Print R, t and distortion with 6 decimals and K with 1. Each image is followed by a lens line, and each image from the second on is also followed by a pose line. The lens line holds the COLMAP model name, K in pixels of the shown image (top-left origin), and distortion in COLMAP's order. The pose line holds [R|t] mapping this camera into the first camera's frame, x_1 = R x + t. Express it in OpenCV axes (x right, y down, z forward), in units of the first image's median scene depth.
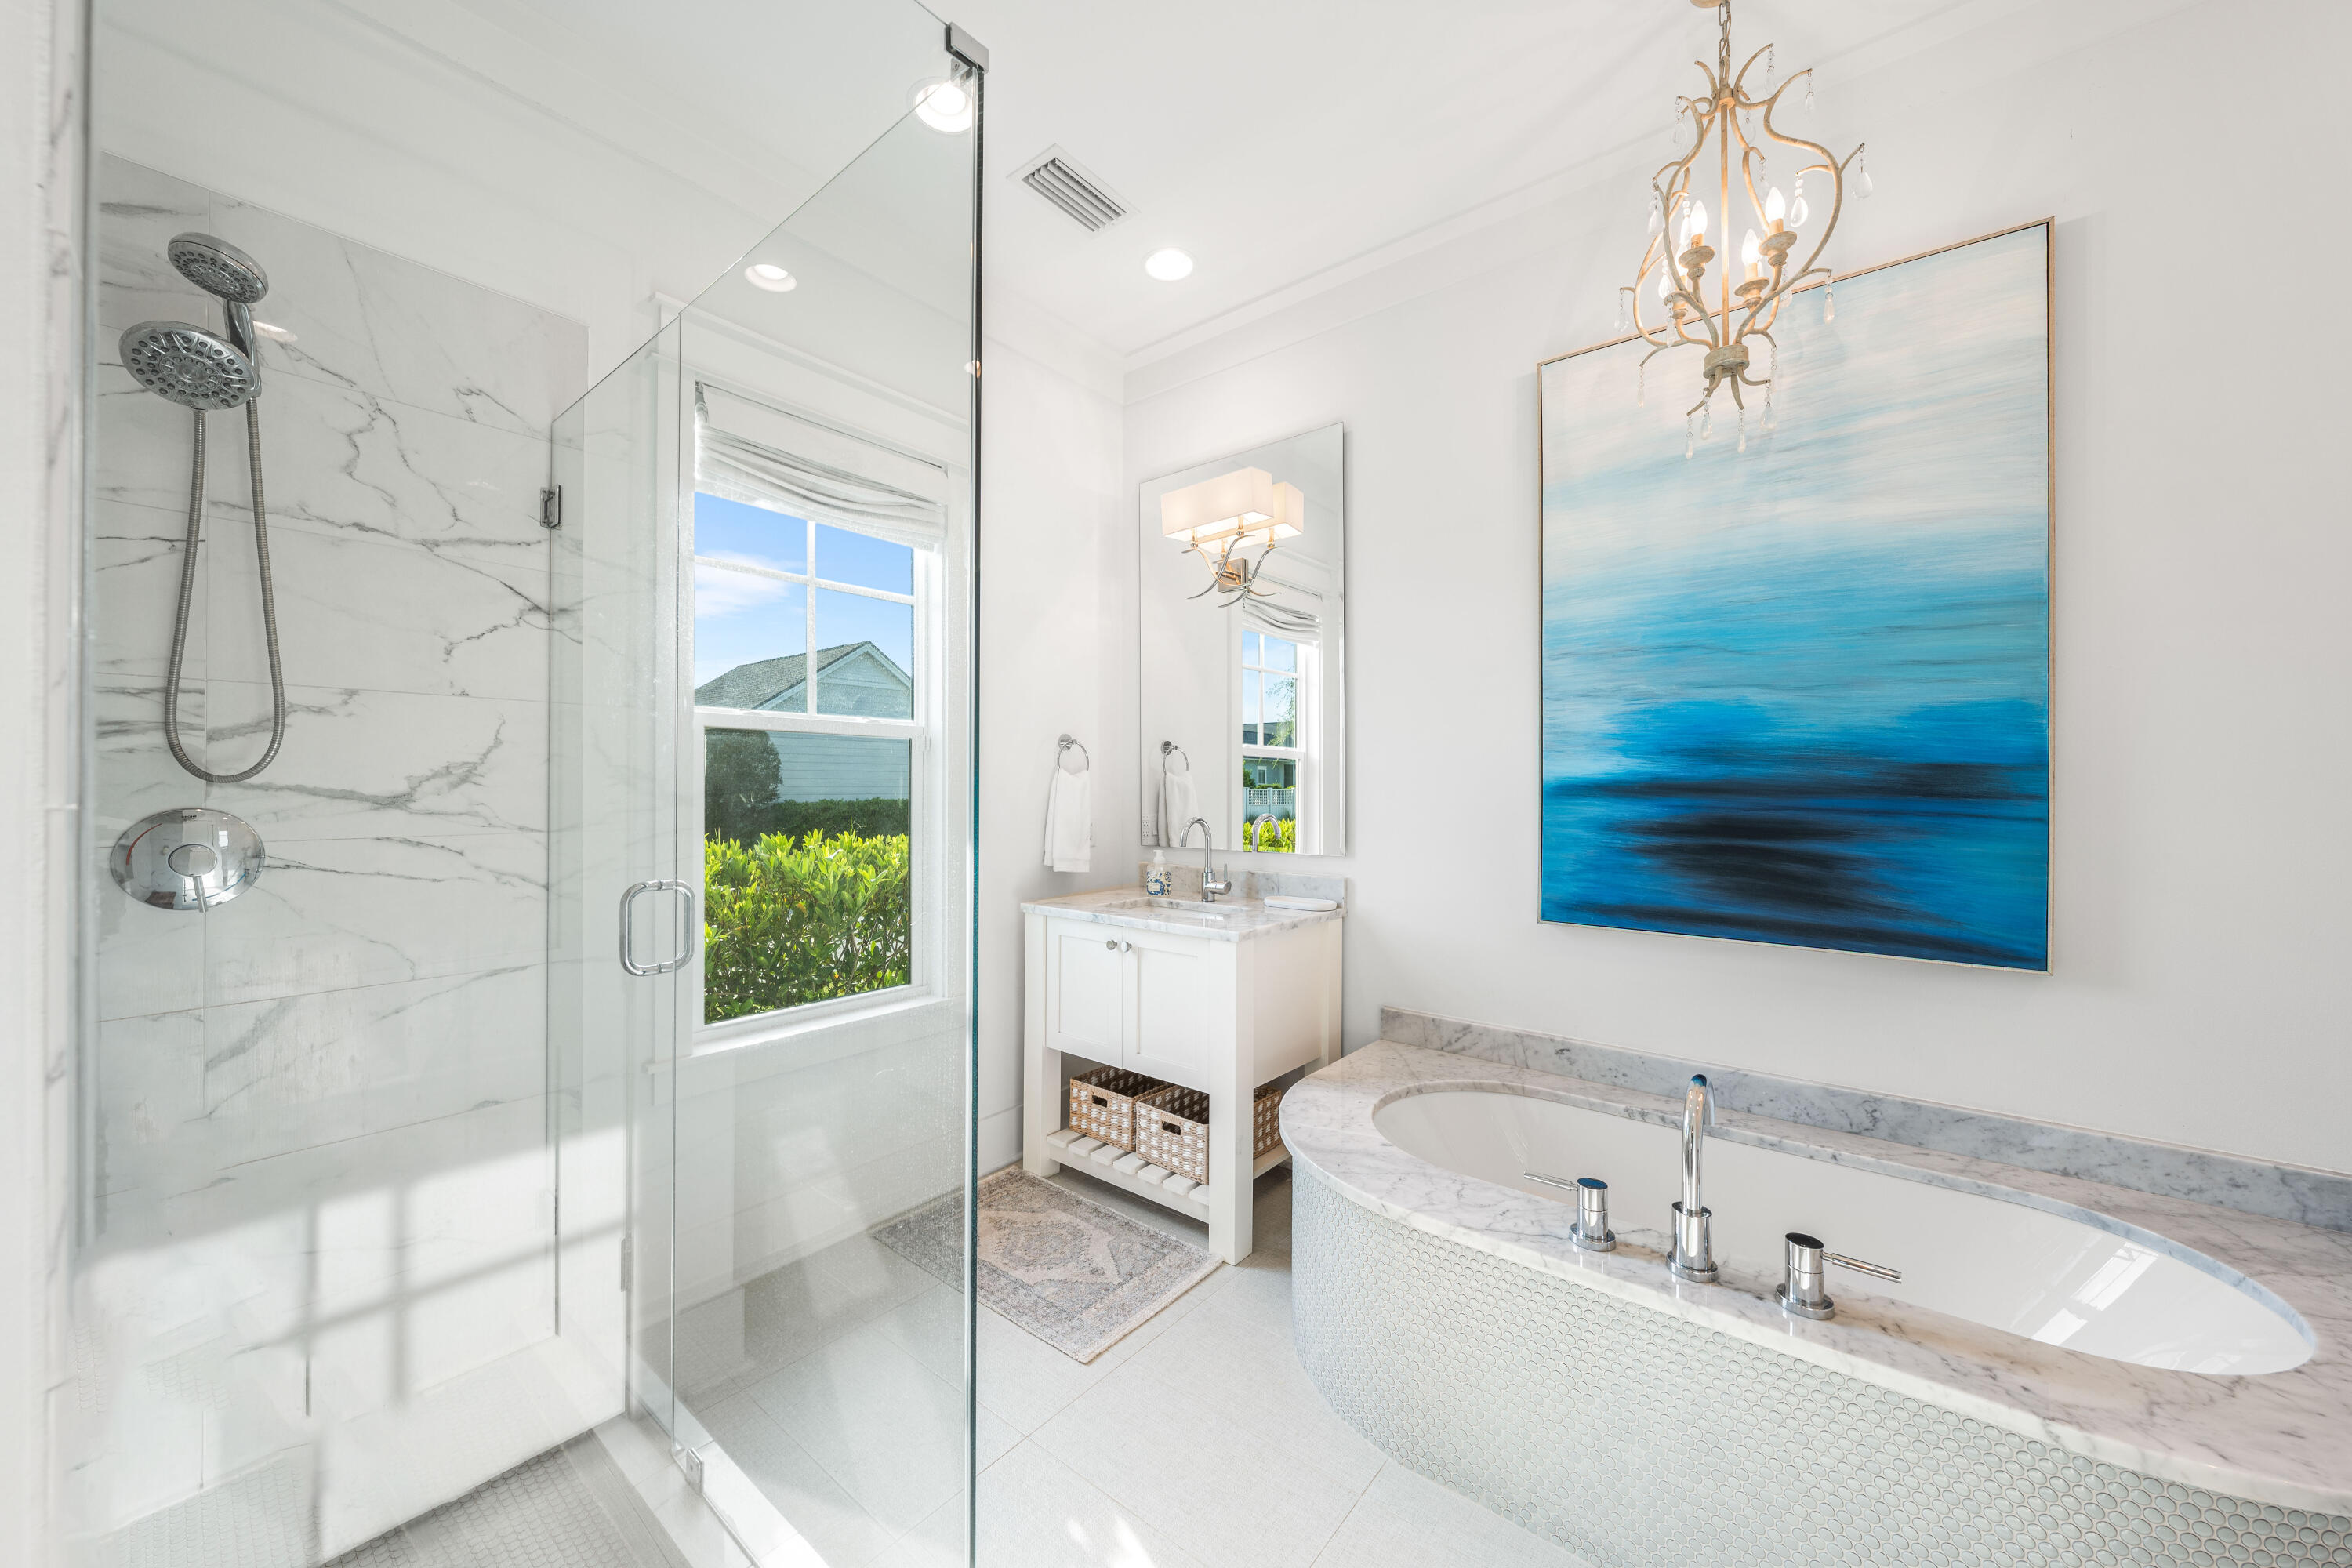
lens RADIAL K [[857.1, 0, 1174.2], [0, 857.1, 779.2], [0, 0, 1]] dist [0.000027, -0.000024]
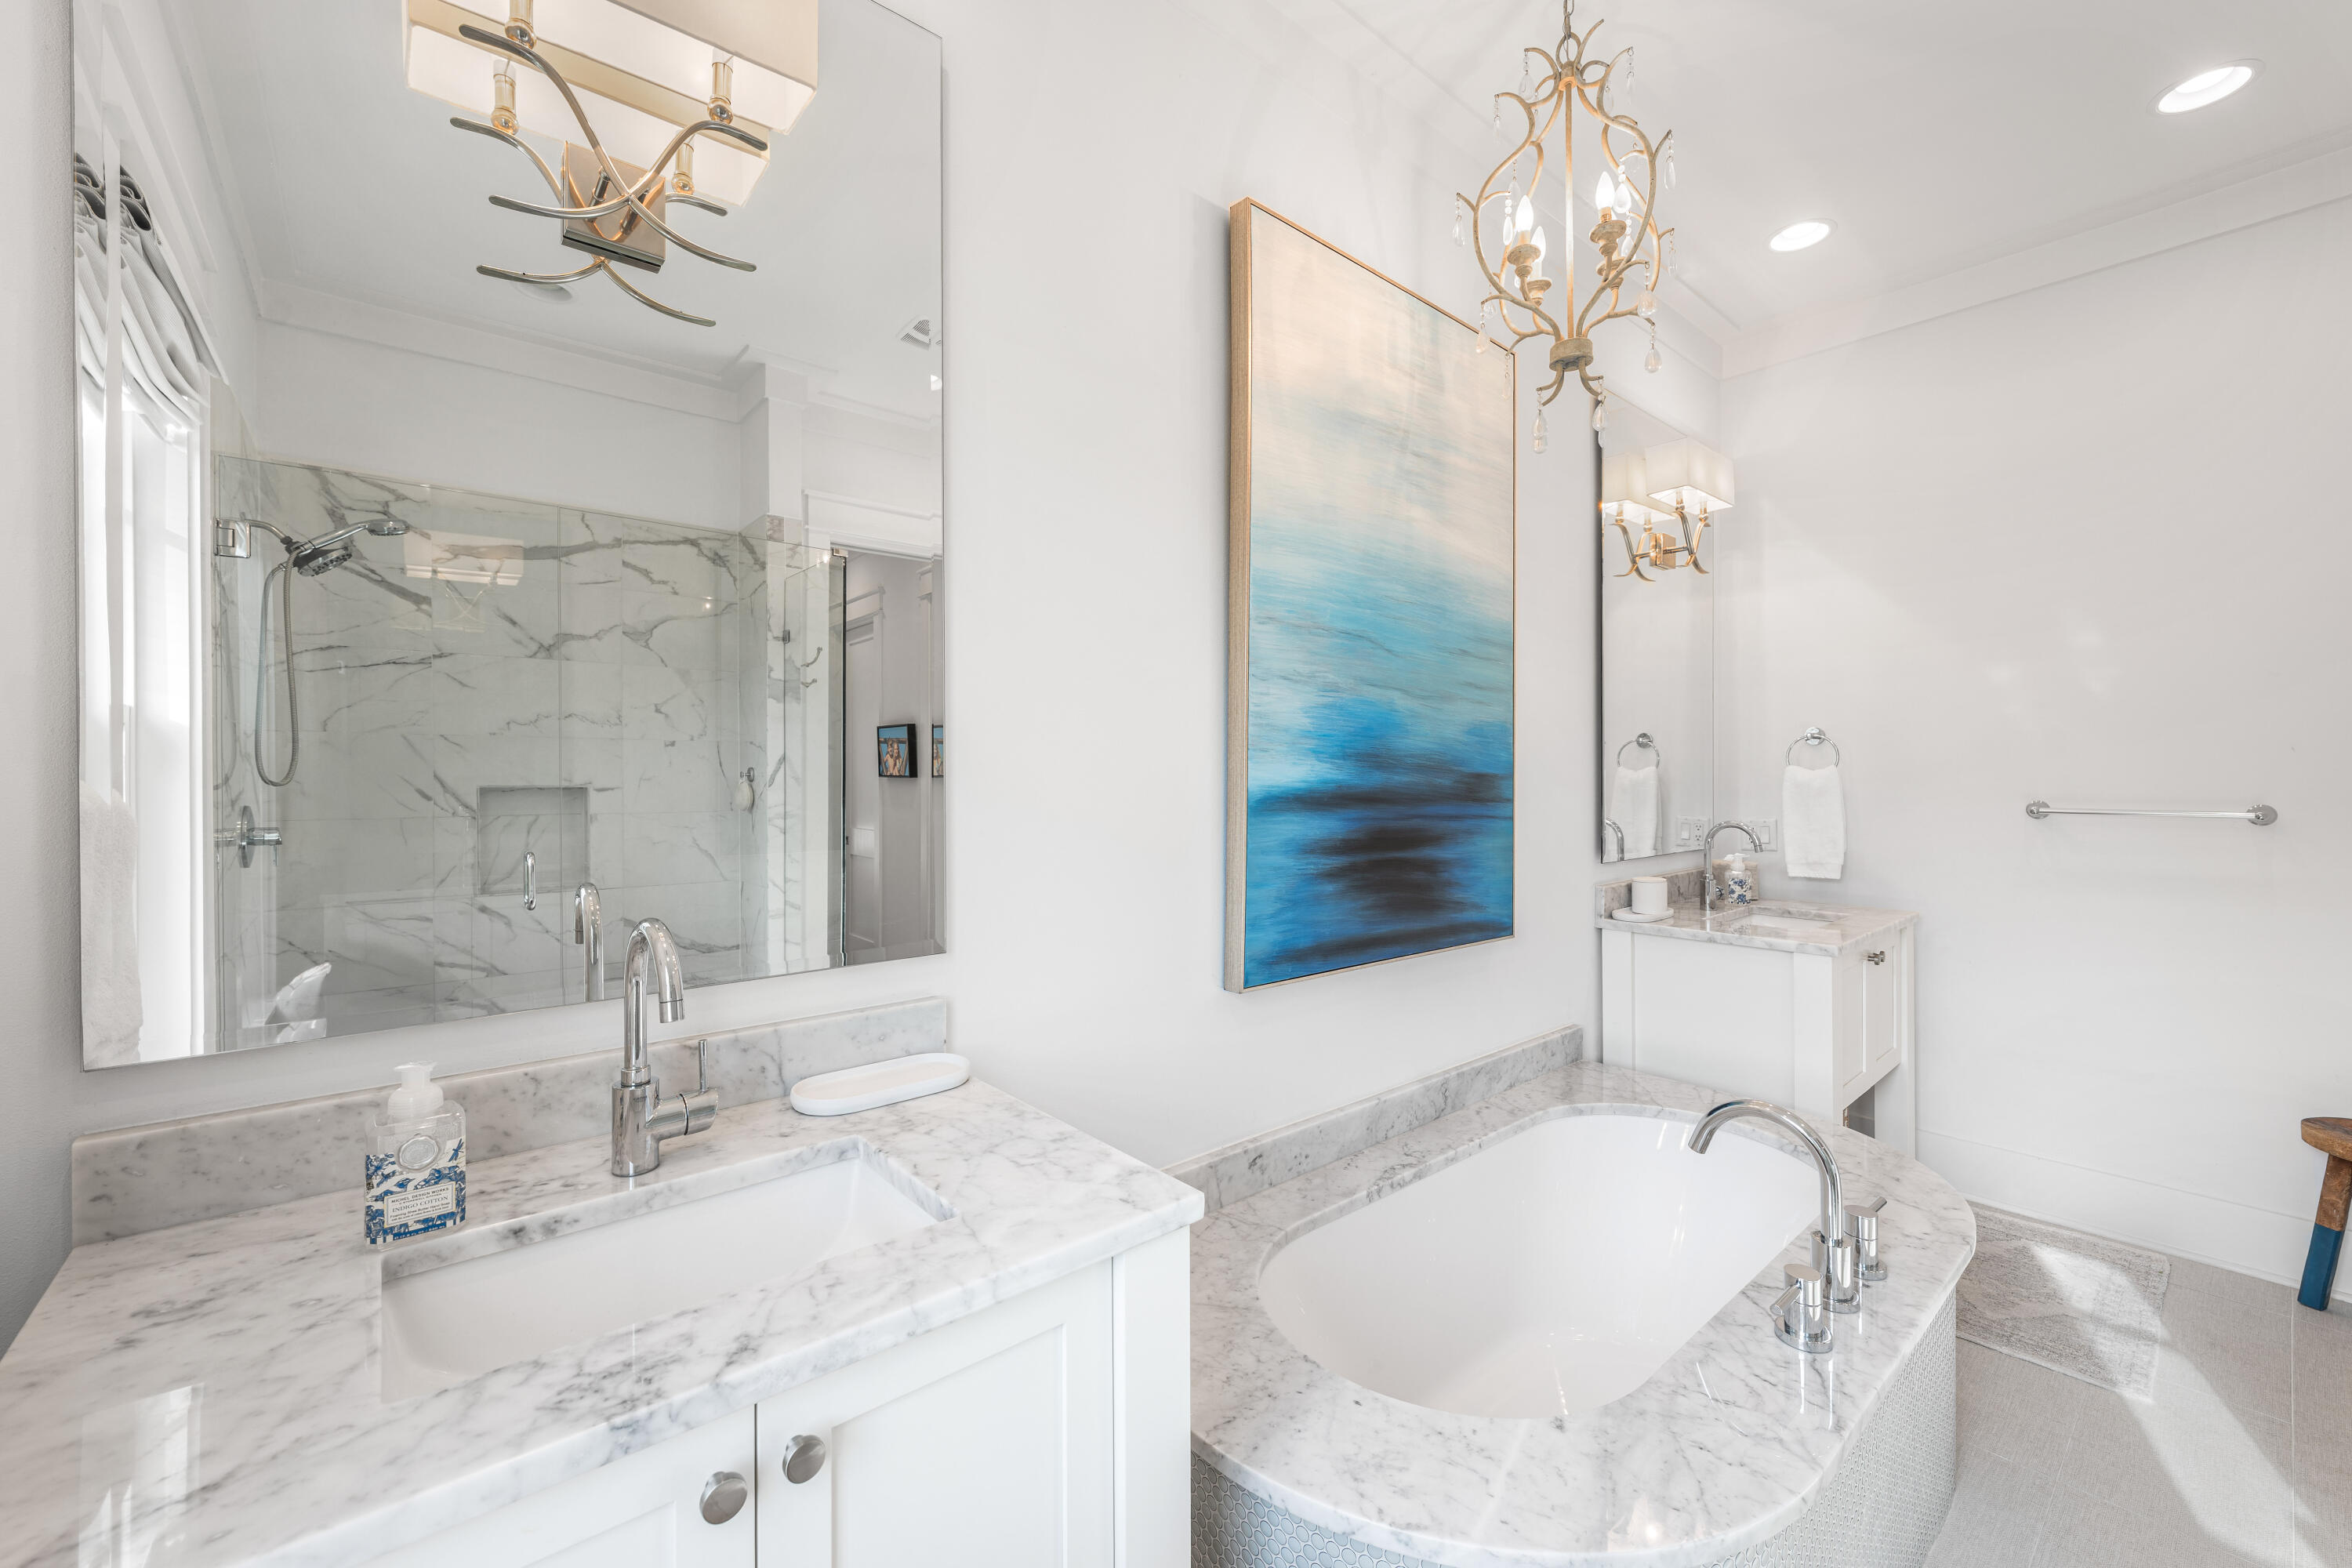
lens RADIAL K [[919.5, 0, 1173.2], [0, 919.5, 784.3], [0, 0, 1]] dist [0.001467, 0.000089]
pose [[0.199709, -0.003636, 0.979849, -0.358195], [0.002509, 0.999992, 0.003199, -0.007135], [-0.979852, 0.001820, 0.199716, 0.991473]]
